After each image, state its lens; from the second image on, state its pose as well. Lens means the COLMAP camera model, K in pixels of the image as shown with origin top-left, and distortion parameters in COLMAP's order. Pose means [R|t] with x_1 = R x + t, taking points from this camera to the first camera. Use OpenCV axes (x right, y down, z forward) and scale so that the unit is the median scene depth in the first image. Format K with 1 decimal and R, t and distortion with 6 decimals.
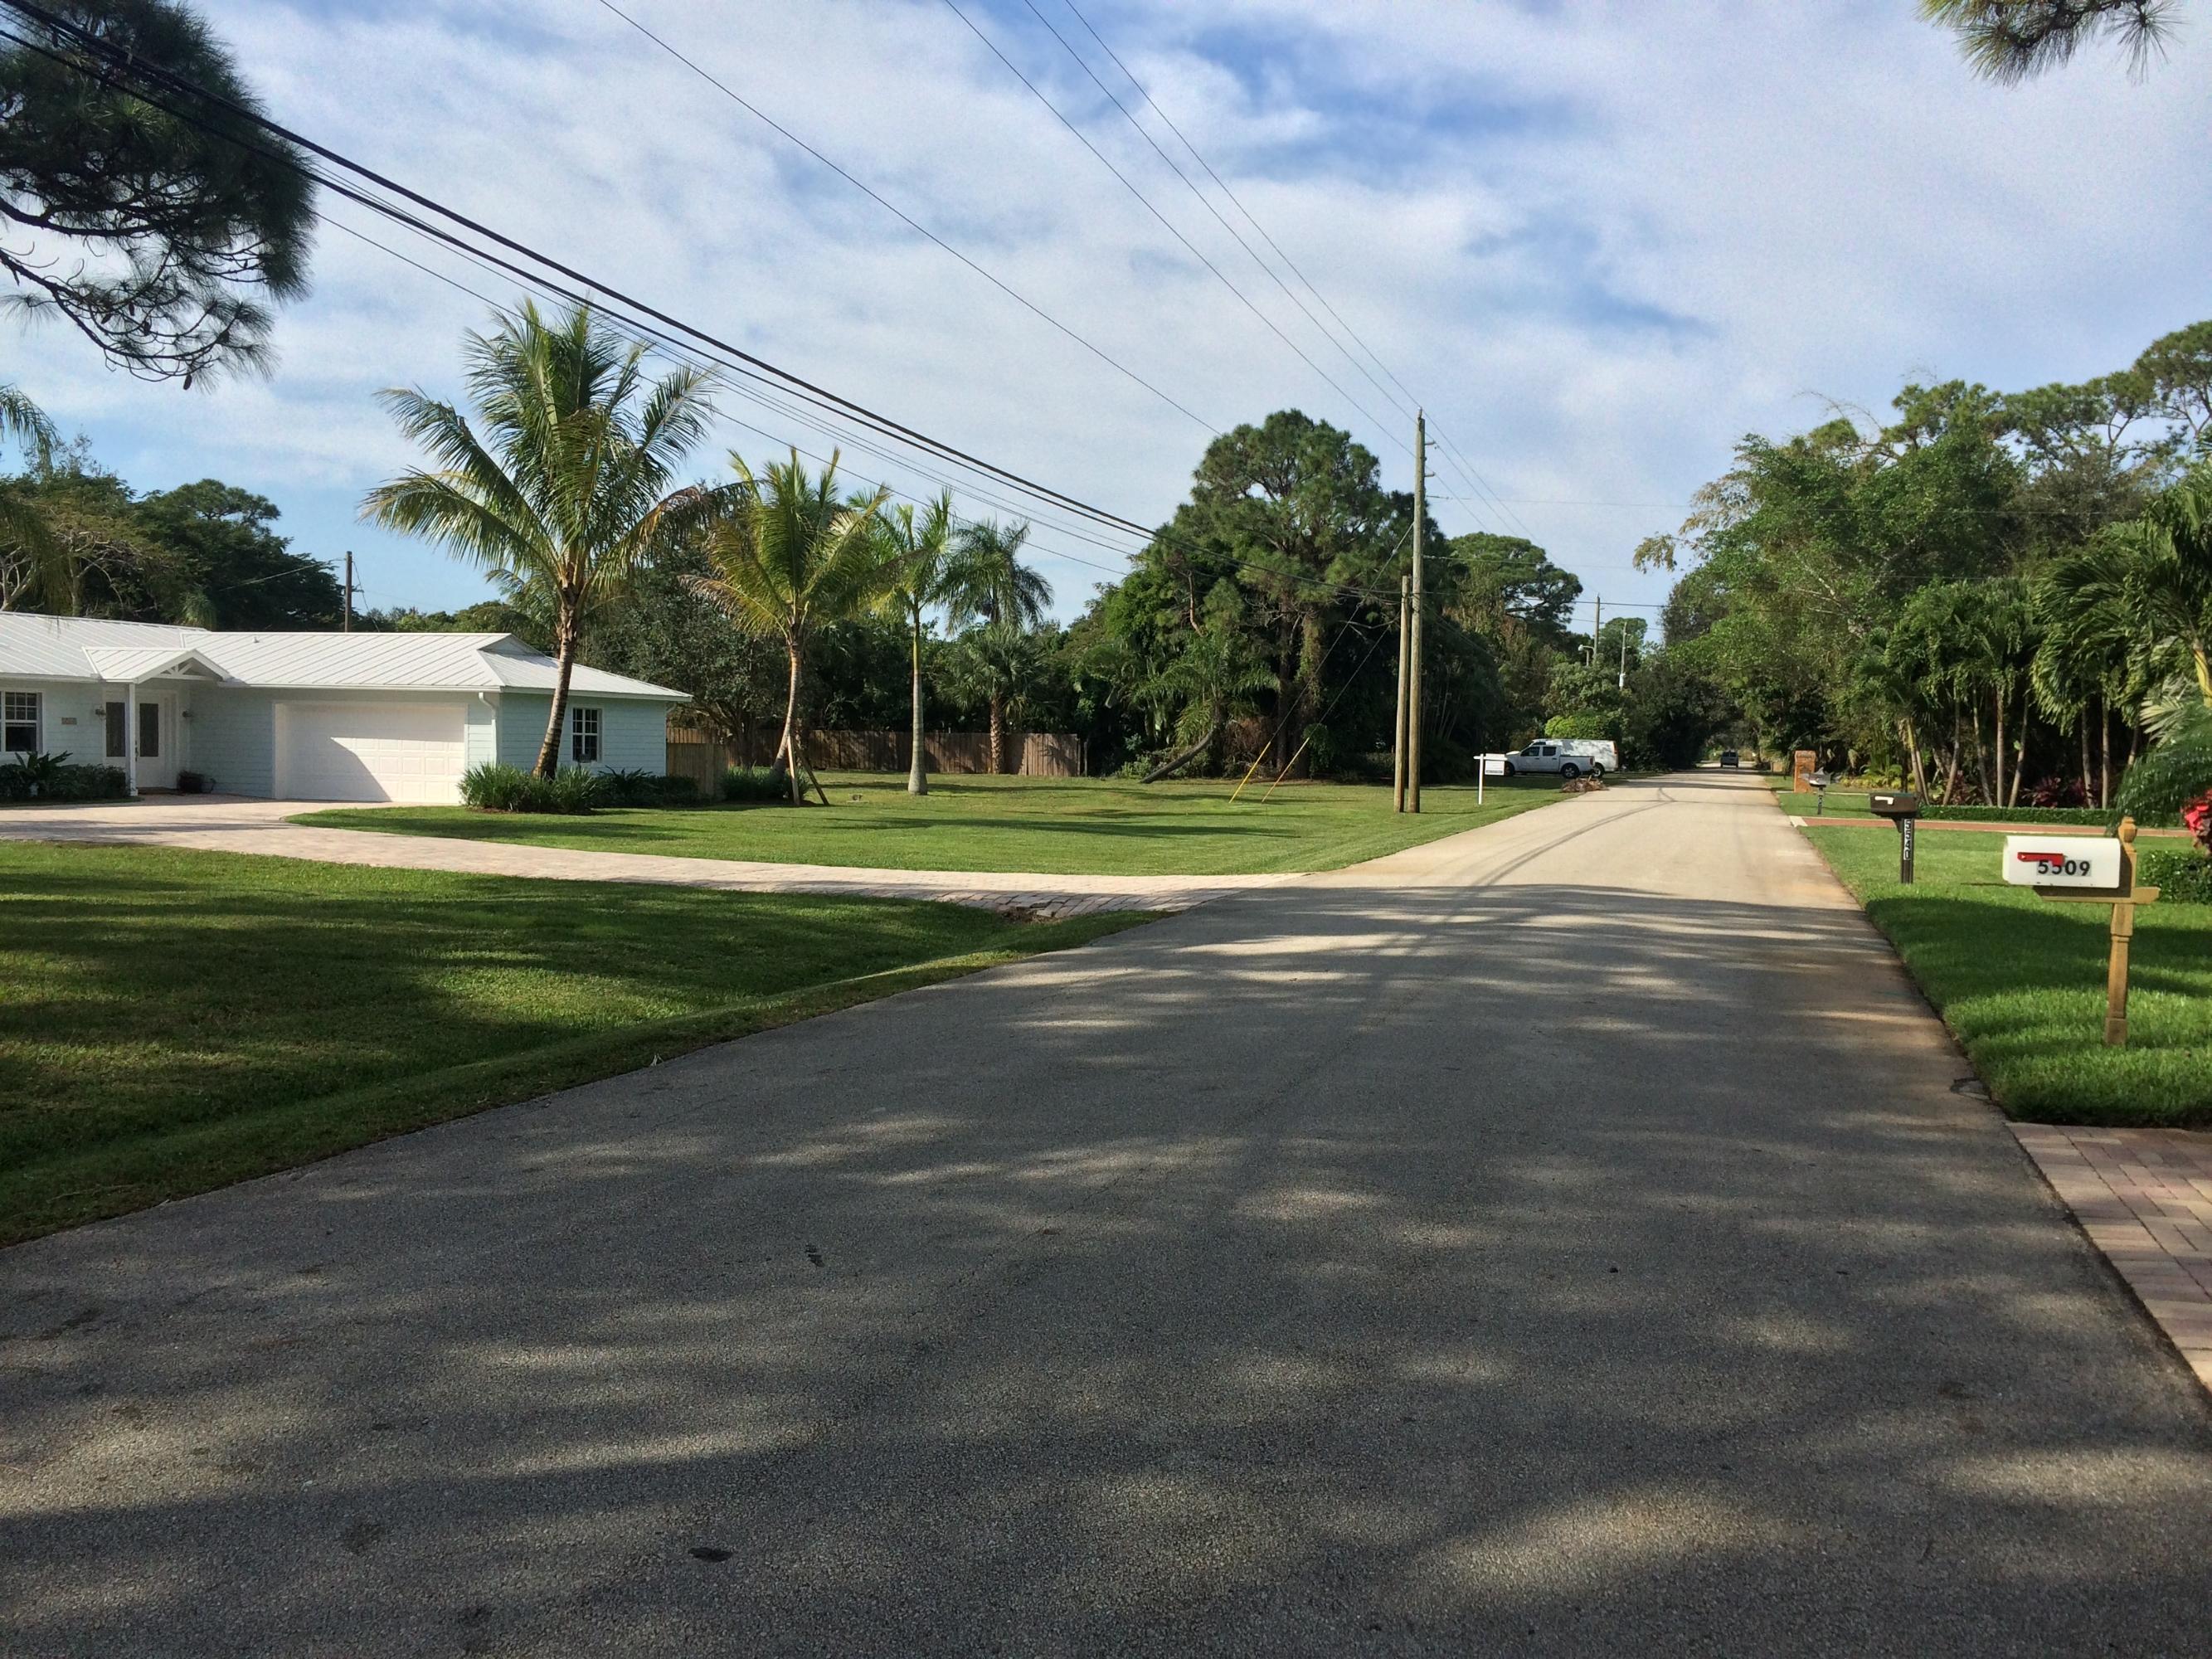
lens RADIAL K [[1908.4, 0, 1093.4], [0, 1908.4, 825.5], [0, 0, 1]] dist [0.087116, -0.129709]
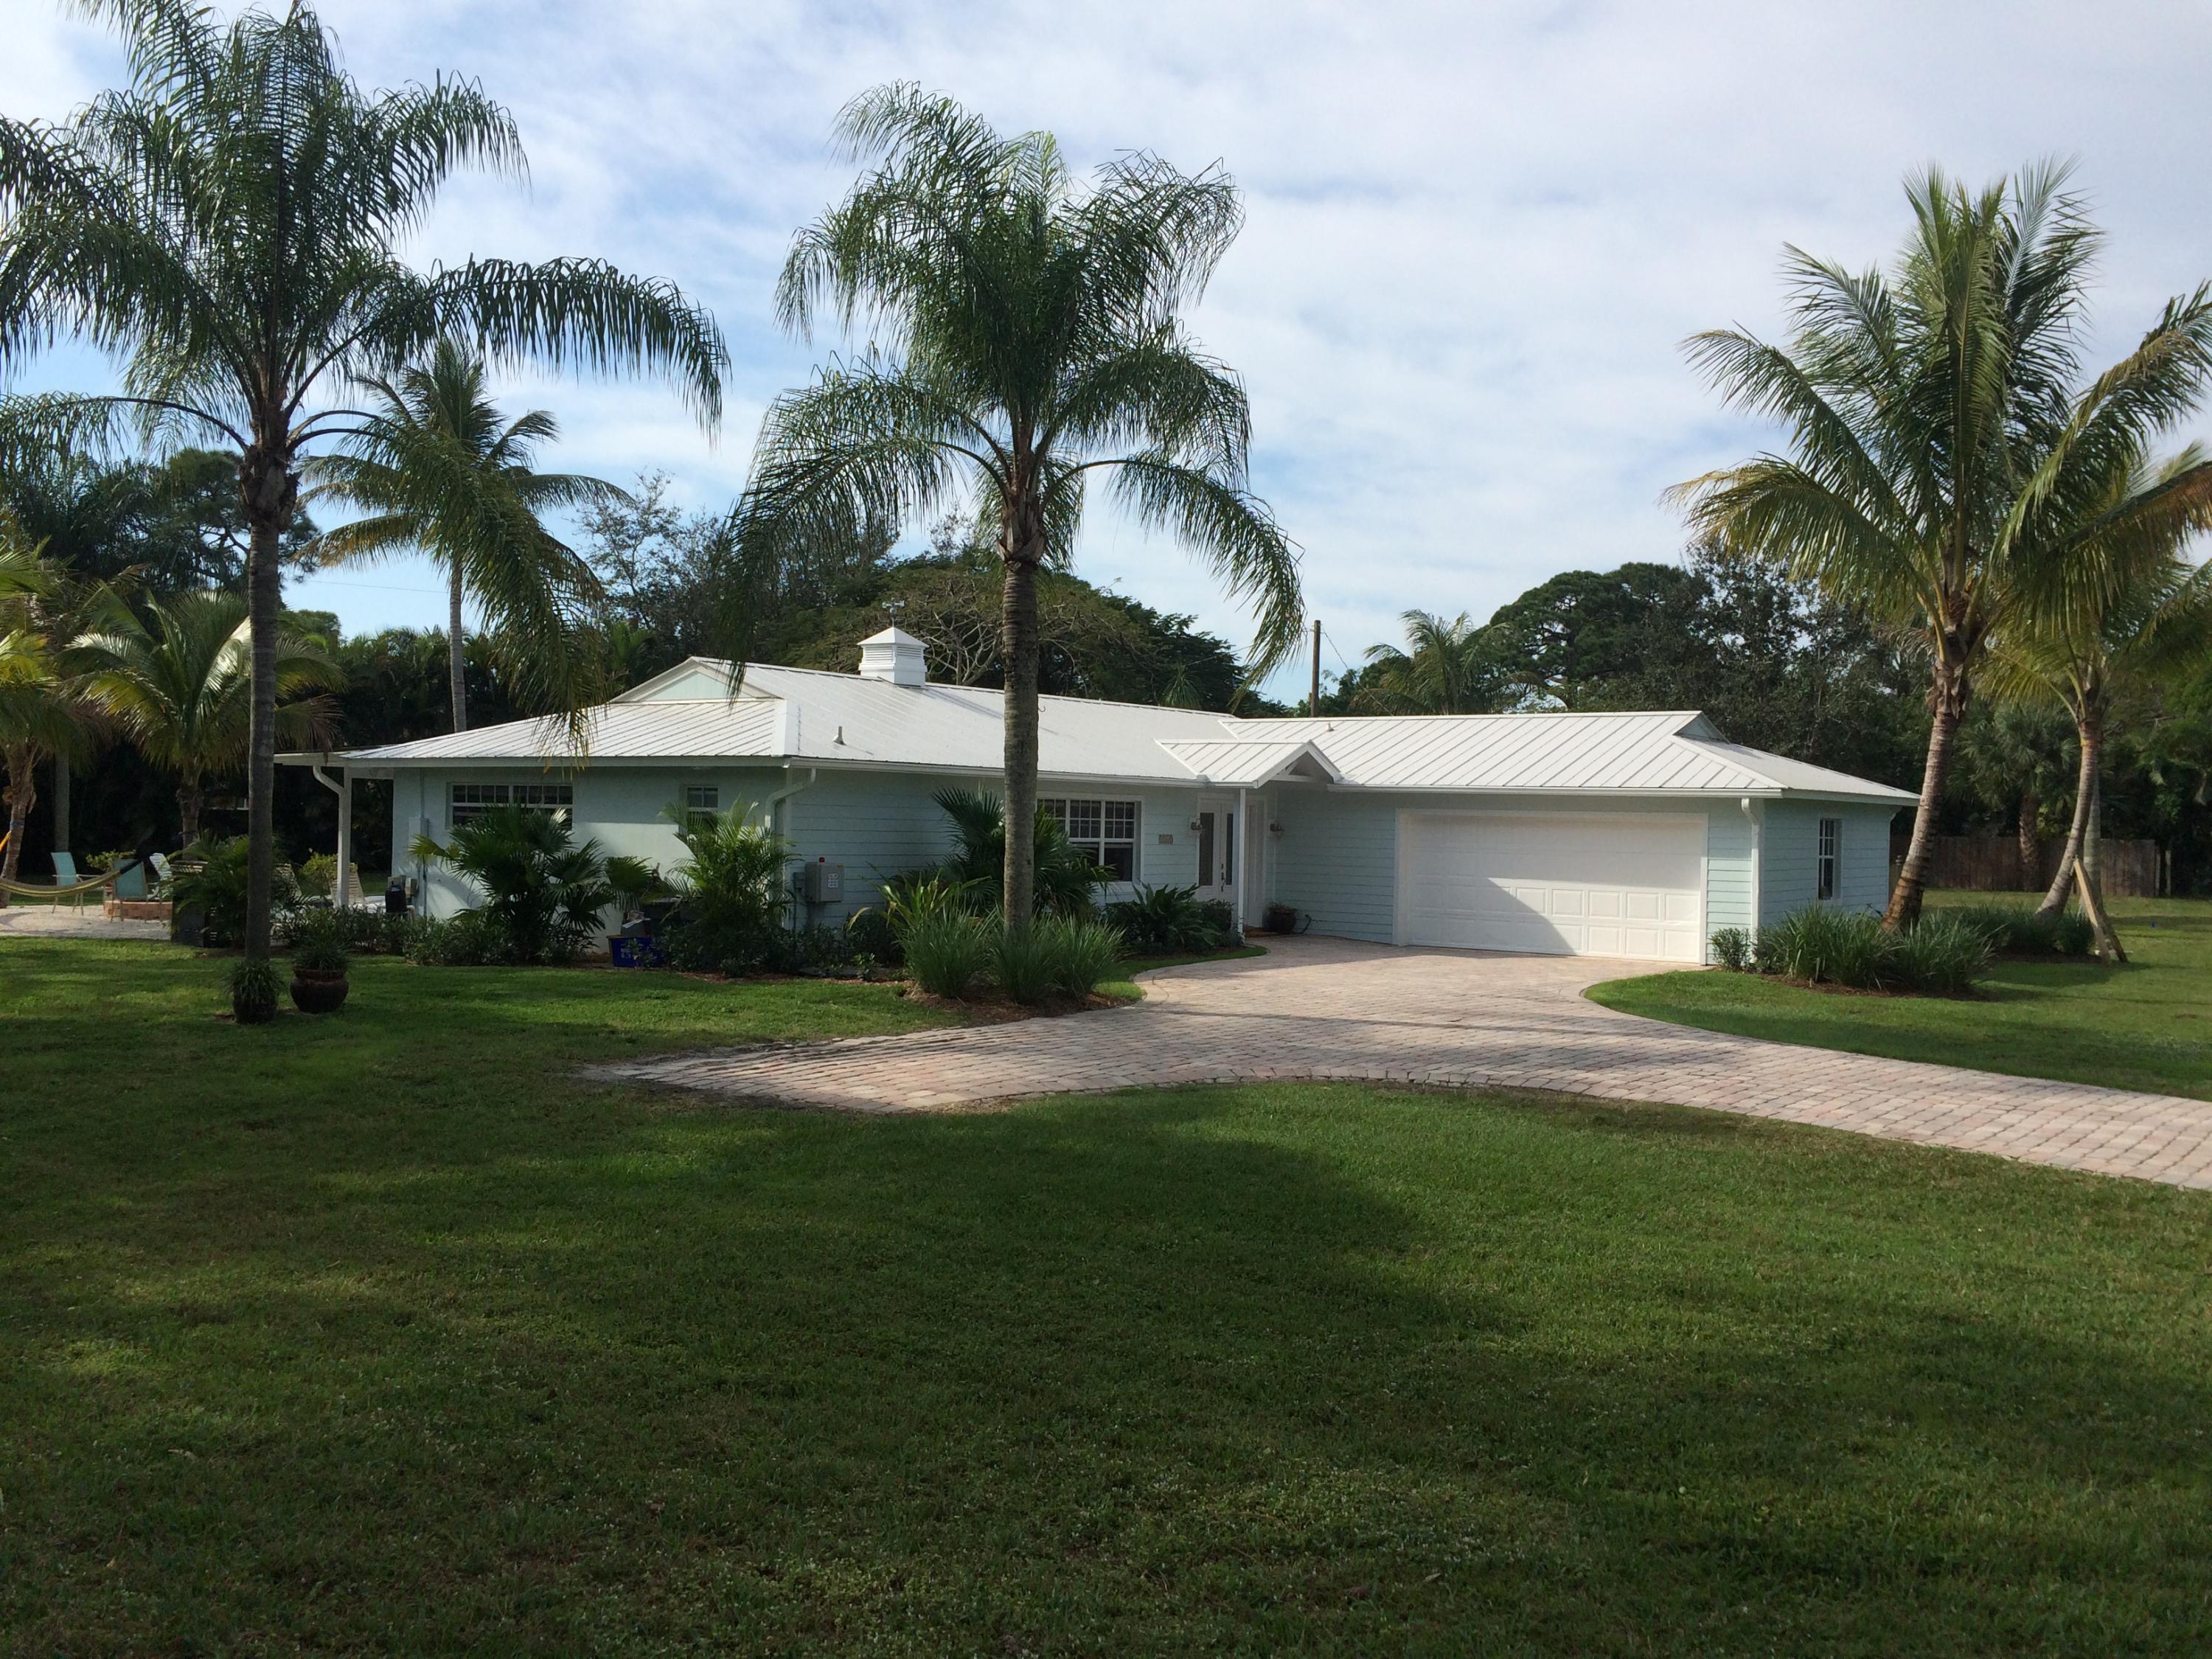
lens RADIAL K [[1908.3, 0, 1093.4], [0, 1908.3, 825.5], [0, 0, 1]] dist [0.087116, -0.129709]
pose [[0.946343, 0.005141, -0.323122, -0.309526], [-0.019773, 0.998921, -0.042017, -0.027145], [0.322558, 0.046152, 0.945424, 0.296840]]
